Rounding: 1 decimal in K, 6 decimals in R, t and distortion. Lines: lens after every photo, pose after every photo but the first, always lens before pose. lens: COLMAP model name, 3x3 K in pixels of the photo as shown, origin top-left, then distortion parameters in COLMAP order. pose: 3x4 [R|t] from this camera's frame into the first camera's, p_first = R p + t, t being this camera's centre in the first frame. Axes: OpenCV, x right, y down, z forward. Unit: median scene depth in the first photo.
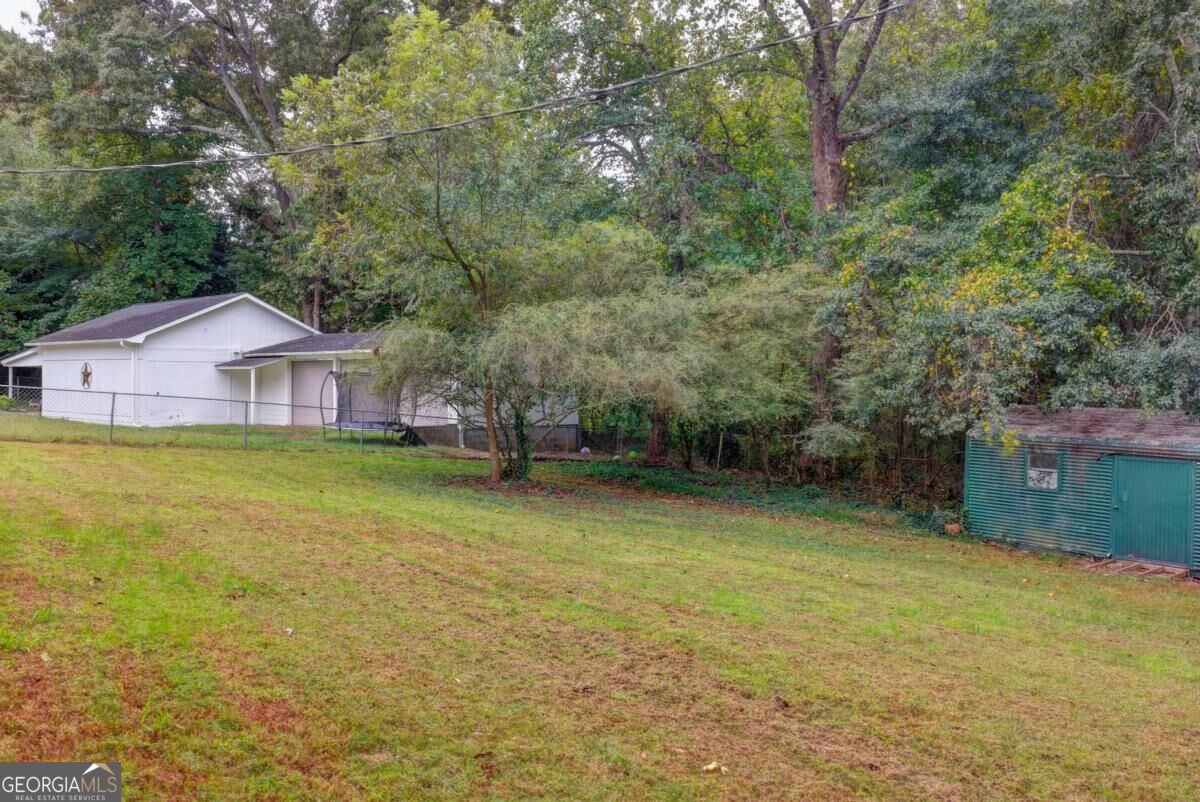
lens RADIAL K [[972.8, 0, 600.0], [0, 972.8, 401.0], [0, 0, 1]] dist [0.011633, 0.004899]
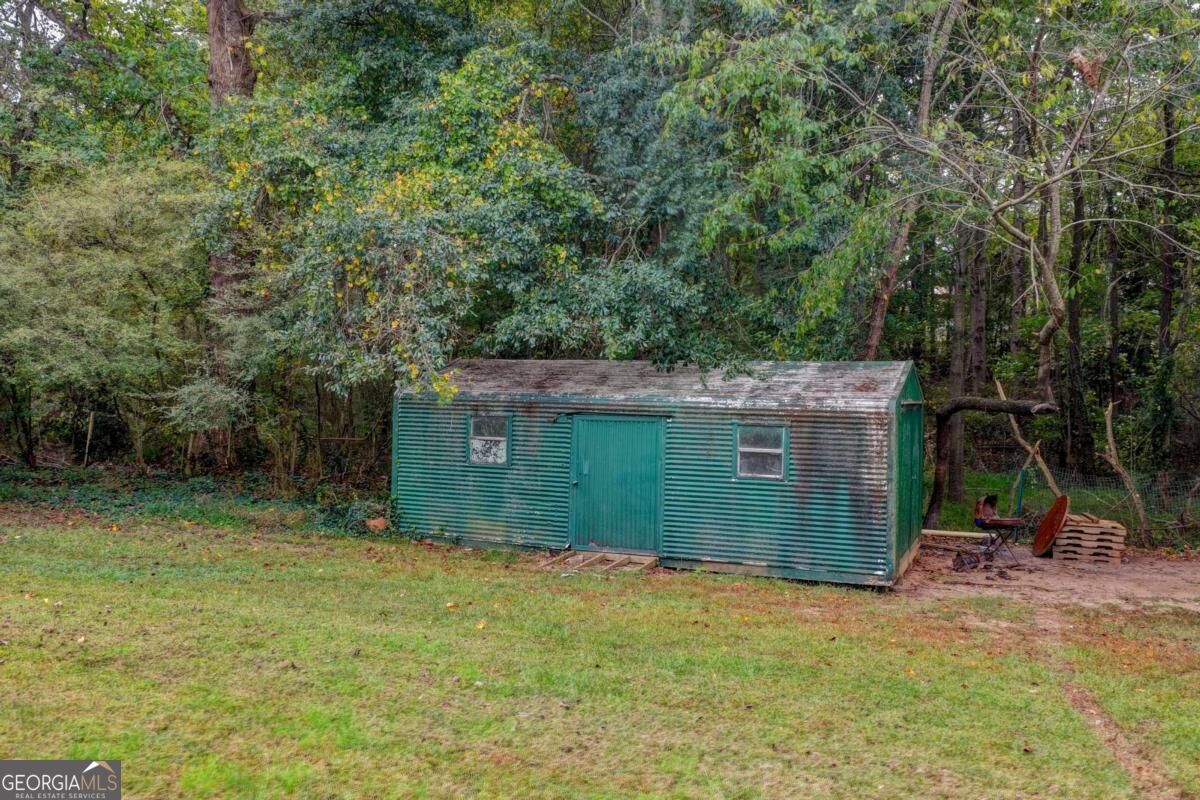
lens RADIAL K [[1000.8, 0, 600.0], [0, 1000.8, 400.0], [0, 0, 1]] dist [-0.002991, 0.015054]
pose [[0.865598, -0.003127, 0.500731, 0.142168], [0.002407, 0.999995, 0.002083, 0.039431], [-0.500735, -0.000598, 0.865601, 0.290184]]
